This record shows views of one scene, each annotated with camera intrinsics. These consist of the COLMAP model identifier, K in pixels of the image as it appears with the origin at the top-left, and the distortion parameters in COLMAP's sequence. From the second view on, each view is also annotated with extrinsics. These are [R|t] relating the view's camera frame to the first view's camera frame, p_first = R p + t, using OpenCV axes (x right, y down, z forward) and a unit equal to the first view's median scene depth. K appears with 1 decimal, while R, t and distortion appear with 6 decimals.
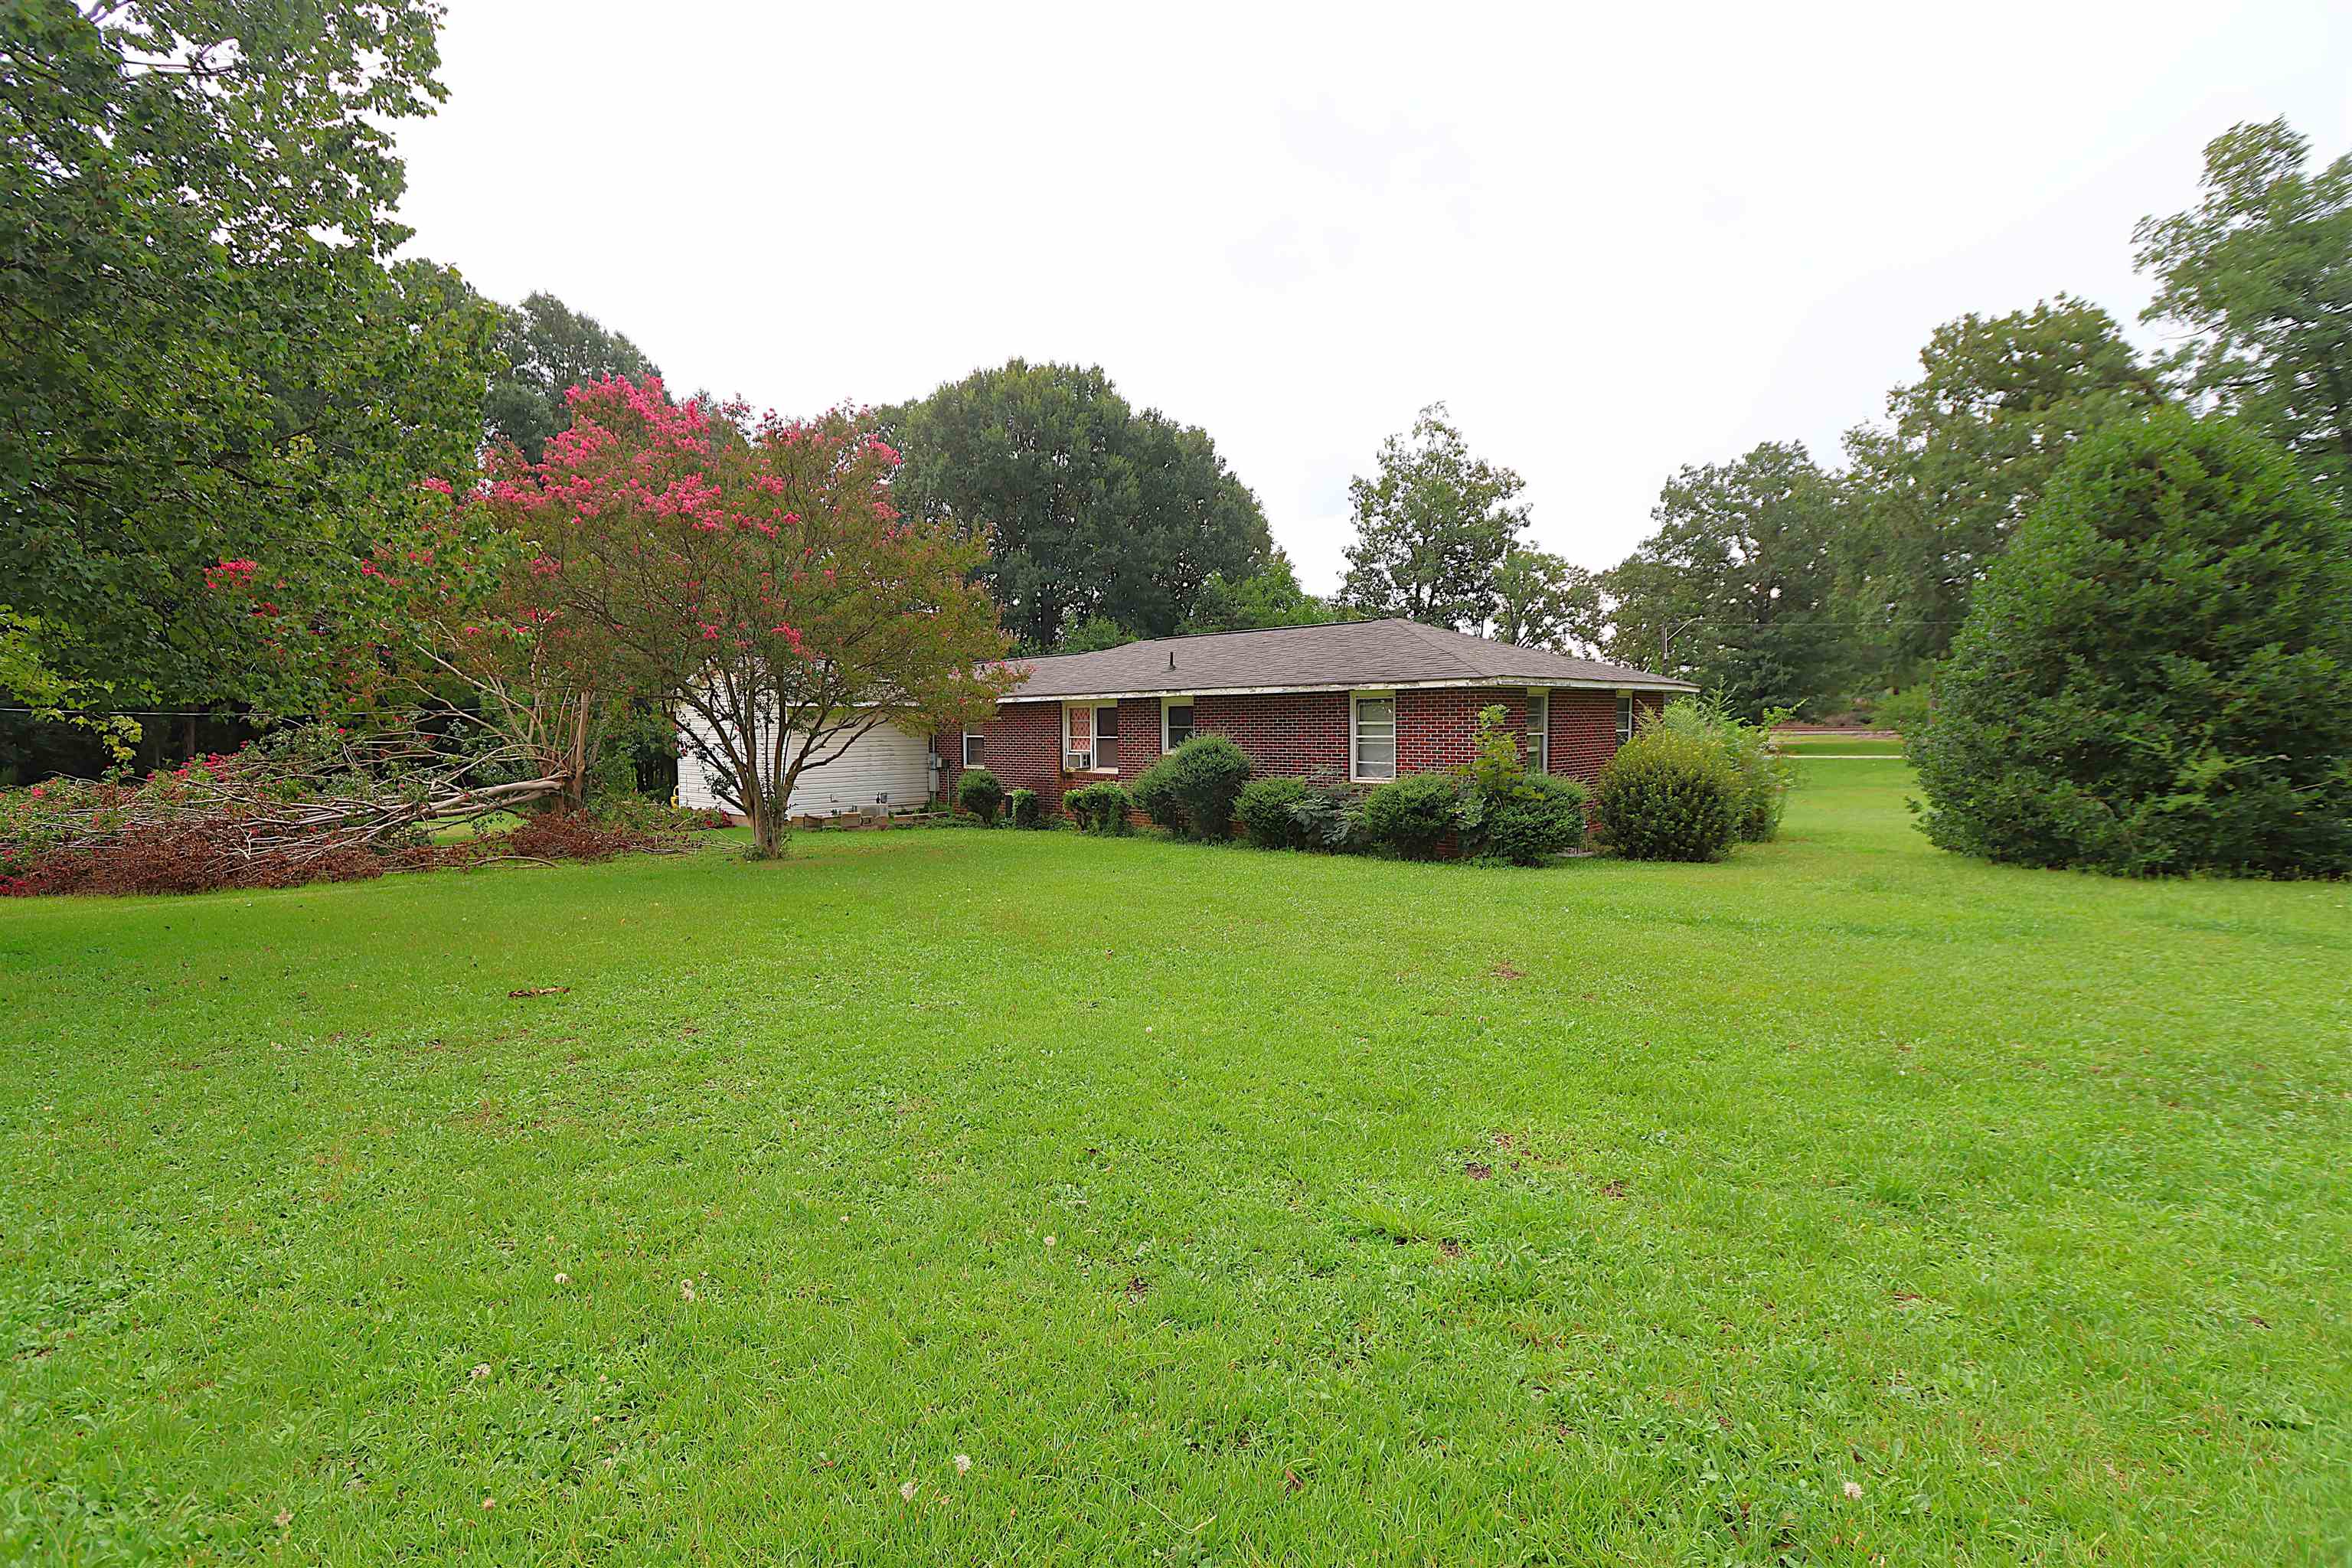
lens RADIAL K [[1101.8, 0, 1170.0], [0, 1101.8, 784.0], [0, 0, 1]] dist [-0.017203, 0.000049]
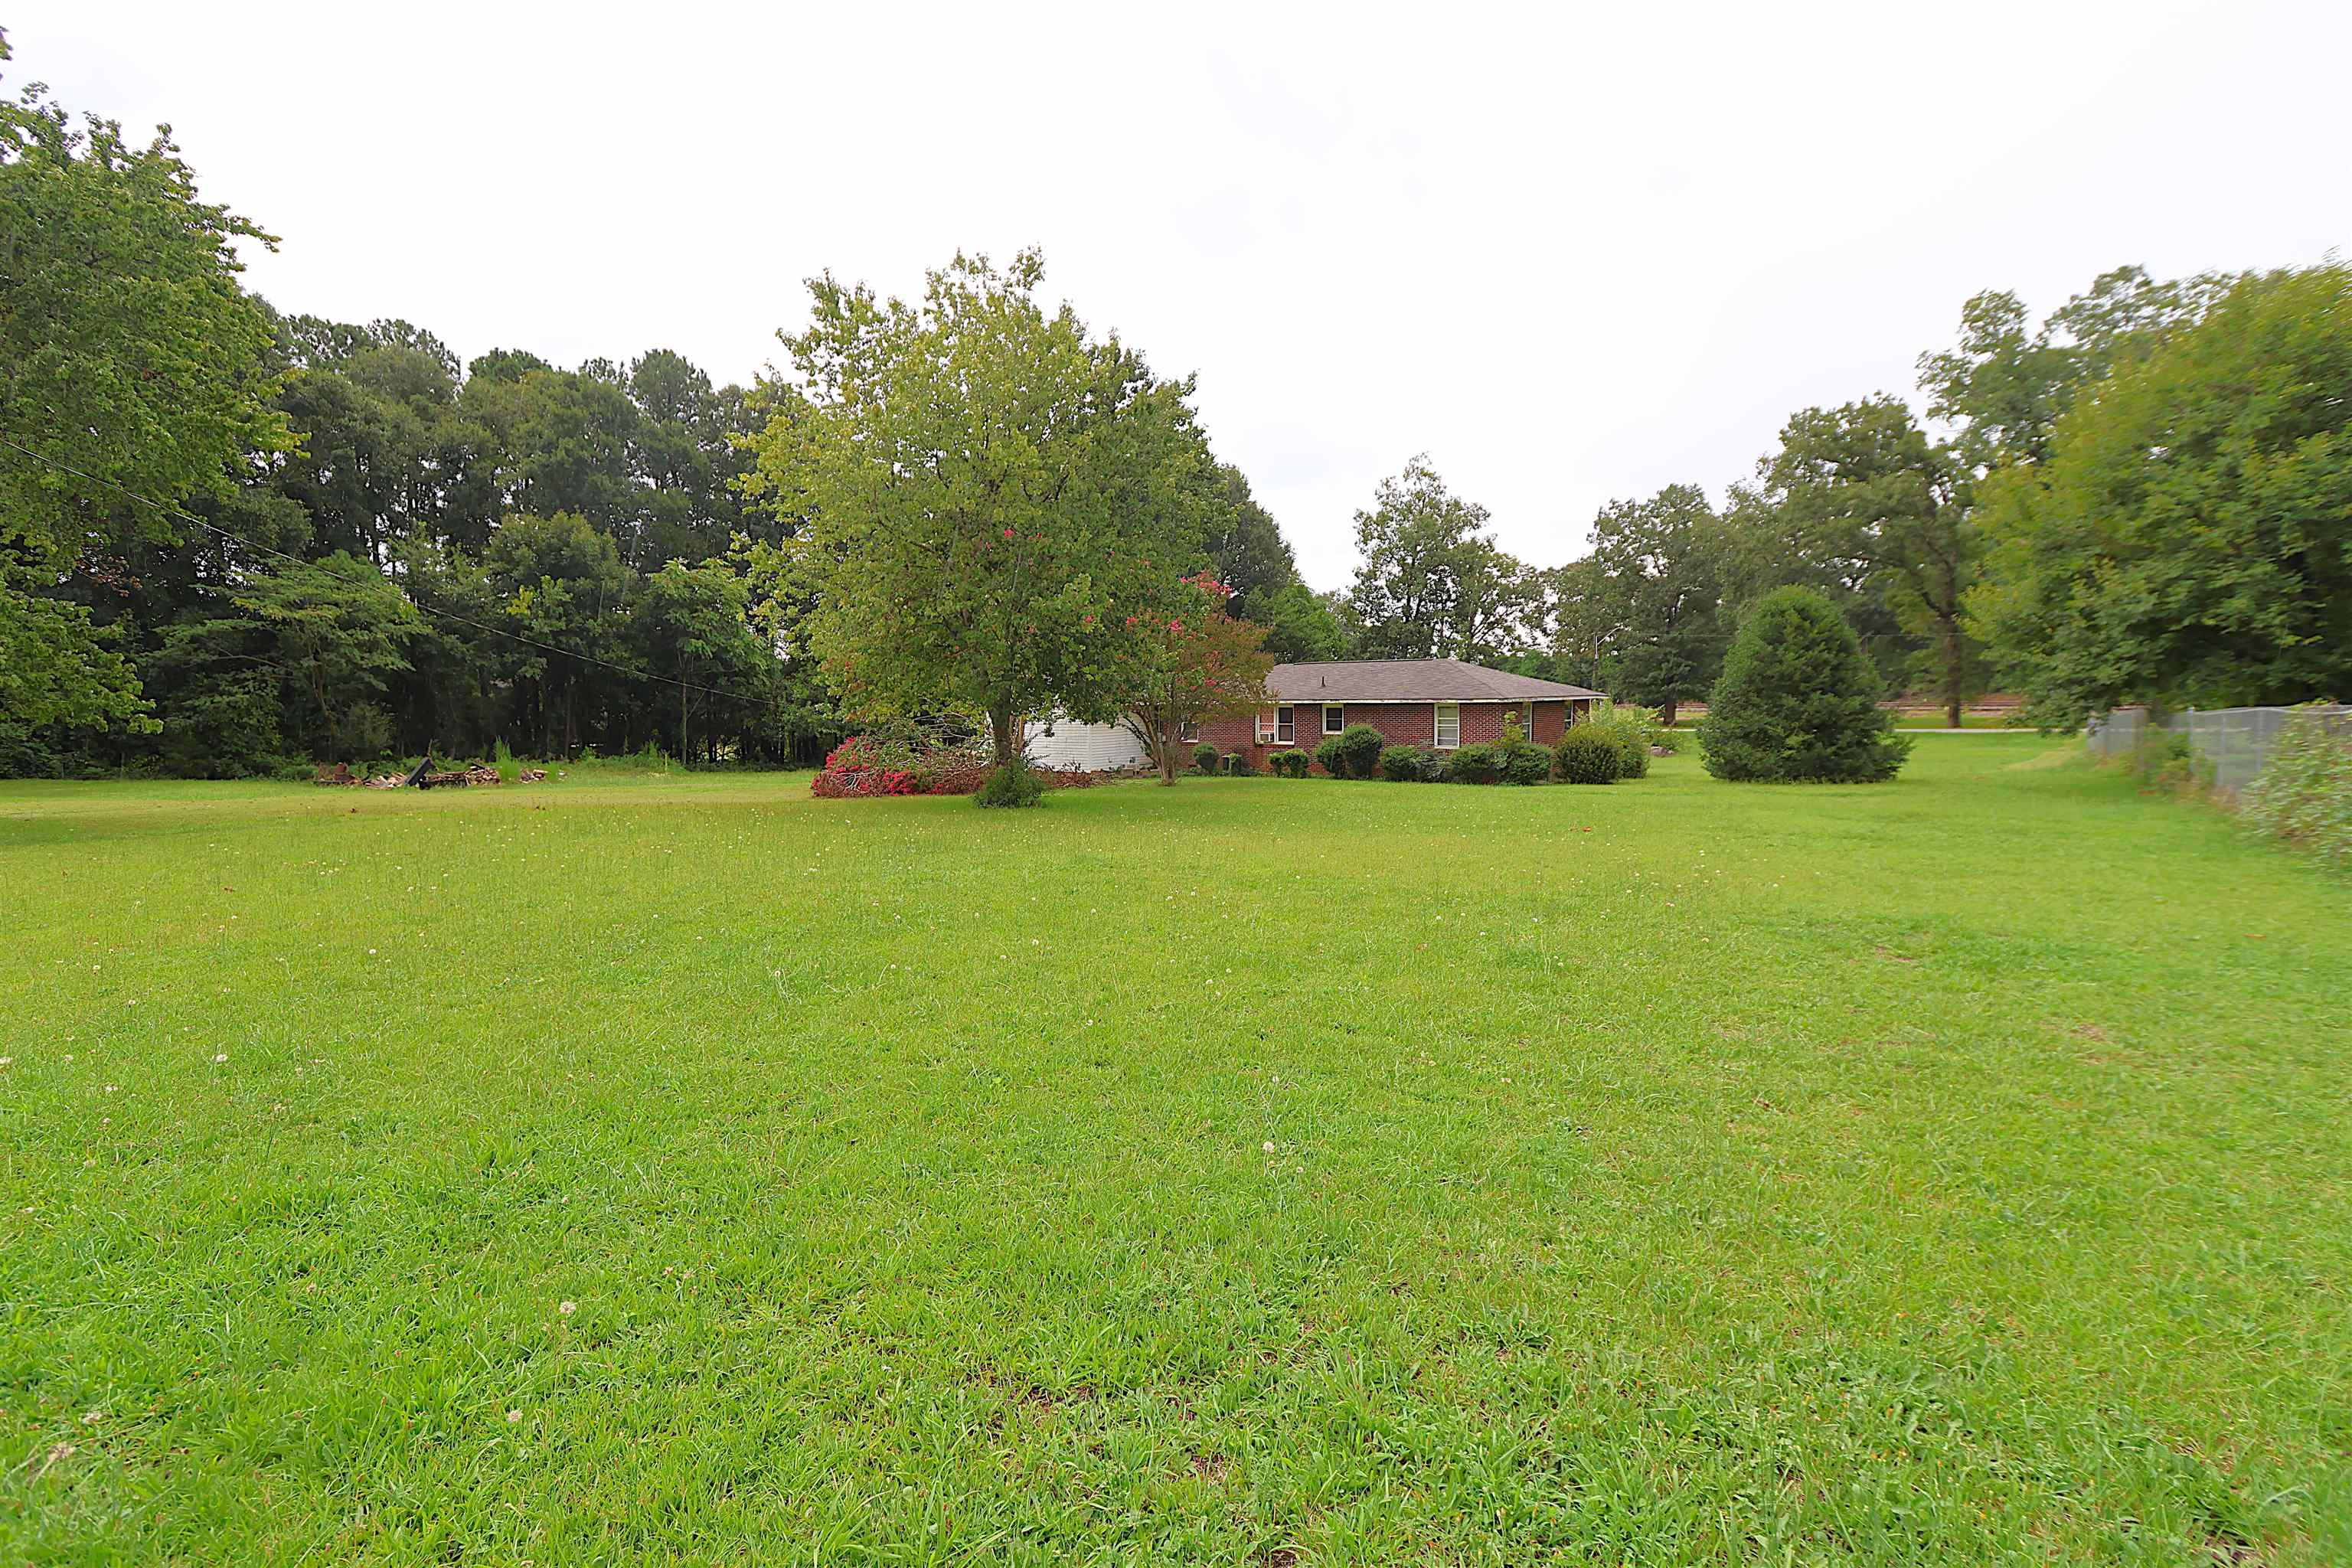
lens RADIAL K [[1101.8, 0, 1185.2], [0, 1101.8, 778.3], [0, 0, 1]] dist [-0.017203, 0.000049]
pose [[0.998131, -0.007918, 0.060600, -0.176428], [0.006637, 0.999751, 0.021303, 0.003196], [-0.060754, -0.020861, 0.997935, -0.415856]]
